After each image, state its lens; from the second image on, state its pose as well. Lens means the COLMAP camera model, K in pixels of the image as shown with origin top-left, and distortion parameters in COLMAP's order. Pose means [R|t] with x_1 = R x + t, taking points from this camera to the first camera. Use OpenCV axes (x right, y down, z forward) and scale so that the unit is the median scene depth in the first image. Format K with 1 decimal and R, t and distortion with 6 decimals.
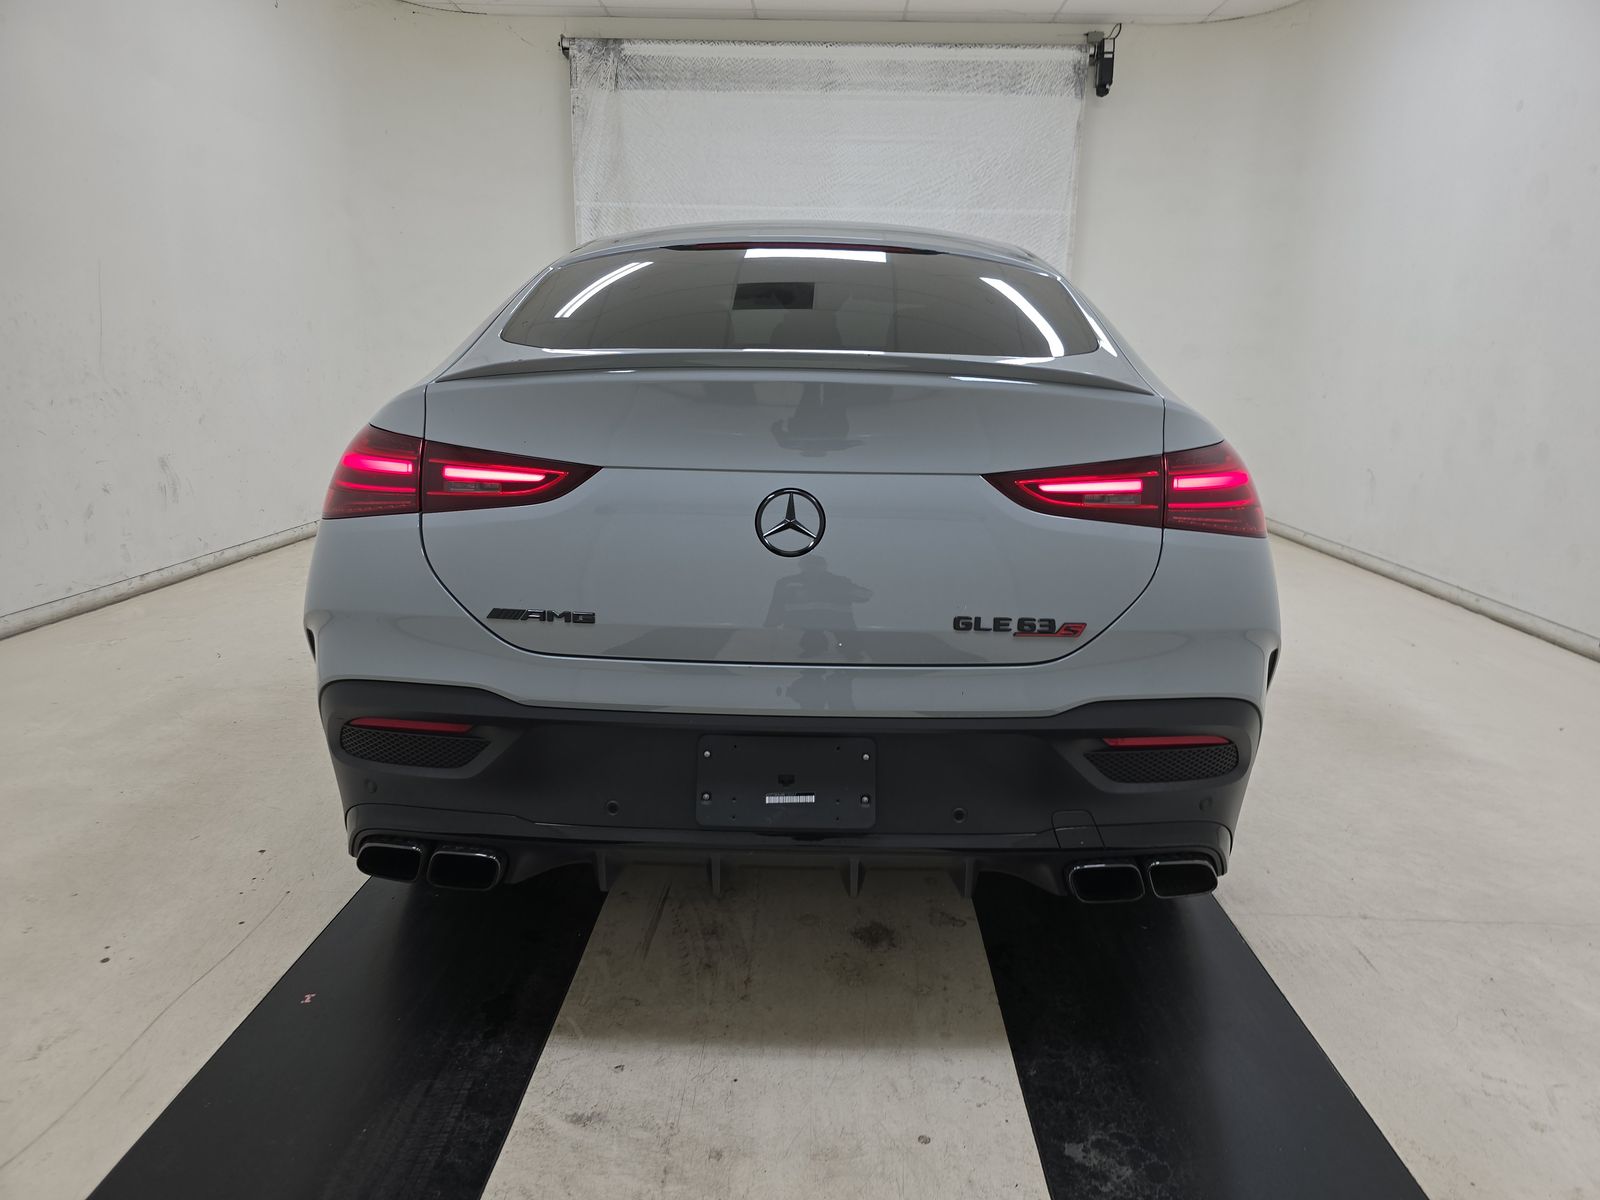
lens RADIAL K [[1083.5, 0, 803.6], [0, 1083.5, 613.2], [0, 0, 1]] dist [0.018514, 0.000210]
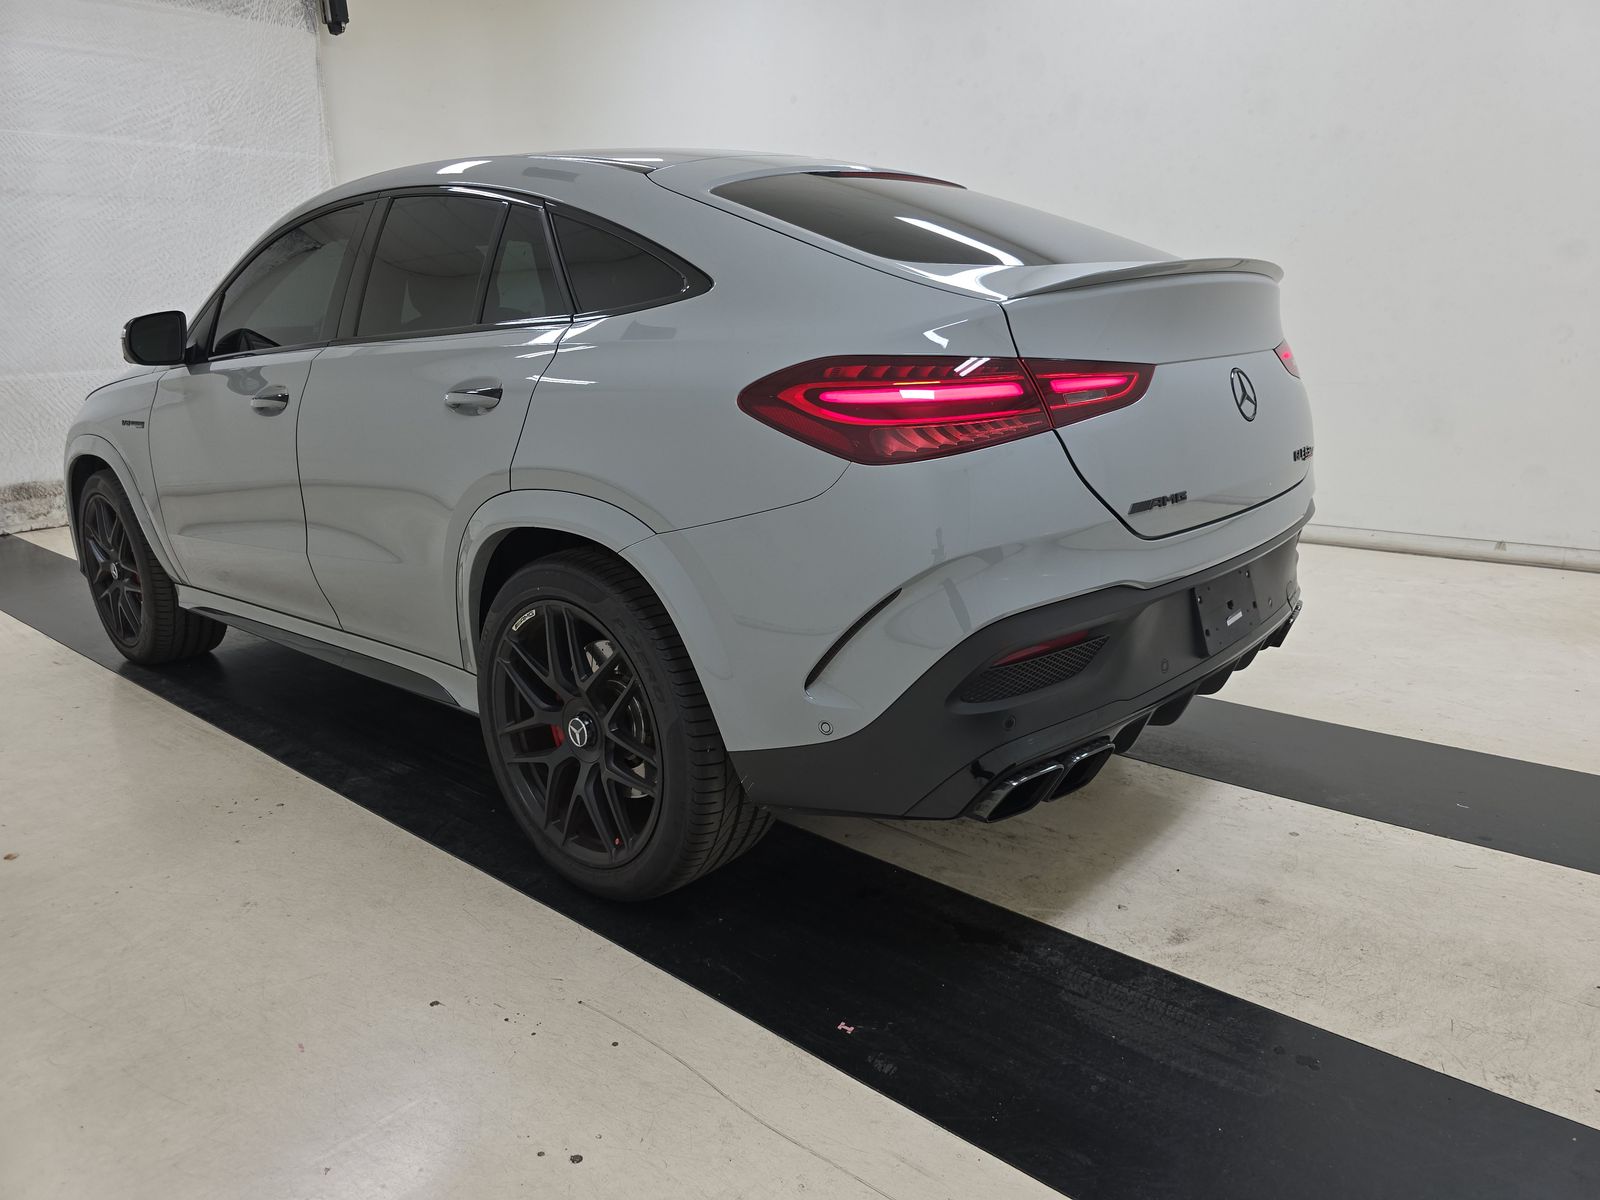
lens RADIAL K [[1102.9, 0, 800.0], [0, 1102.9, 600.0], [0, 0, 1]] dist [0.010511, -0.001171]
pose [[0.642172, -0.232900, 0.730324, -0.296705], [0.221435, 0.968473, 0.114138, -0.024853], [-0.733882, 0.088423, 0.673498, 0.114757]]
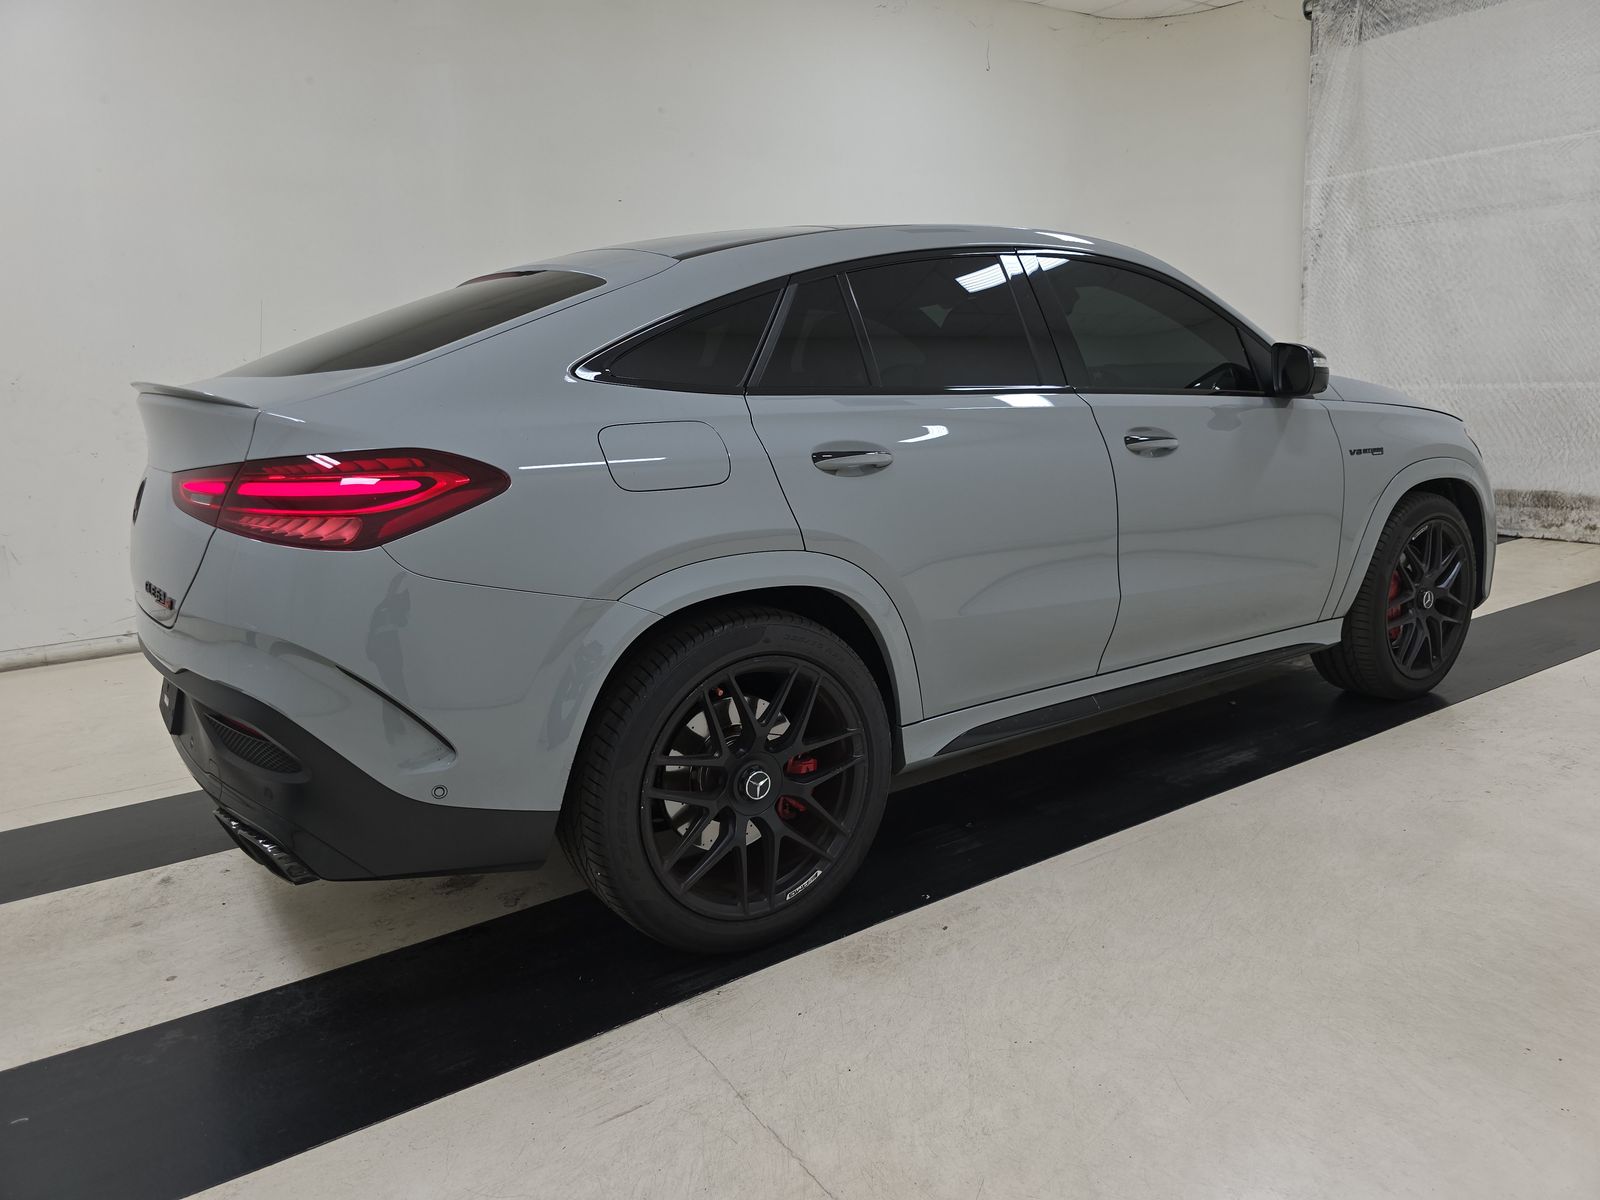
lens RADIAL K [[1062.8, 0, 800.0], [0, 1062.8, 600.0], [0, 0, 1]] dist [0.029130, -0.000758]
pose [[0.582618, 0.136939, -0.801127, 0.370690], [-0.139360, 0.987937, 0.067521, -0.042664], [0.800709, 0.072306, 0.594674, 0.187489]]
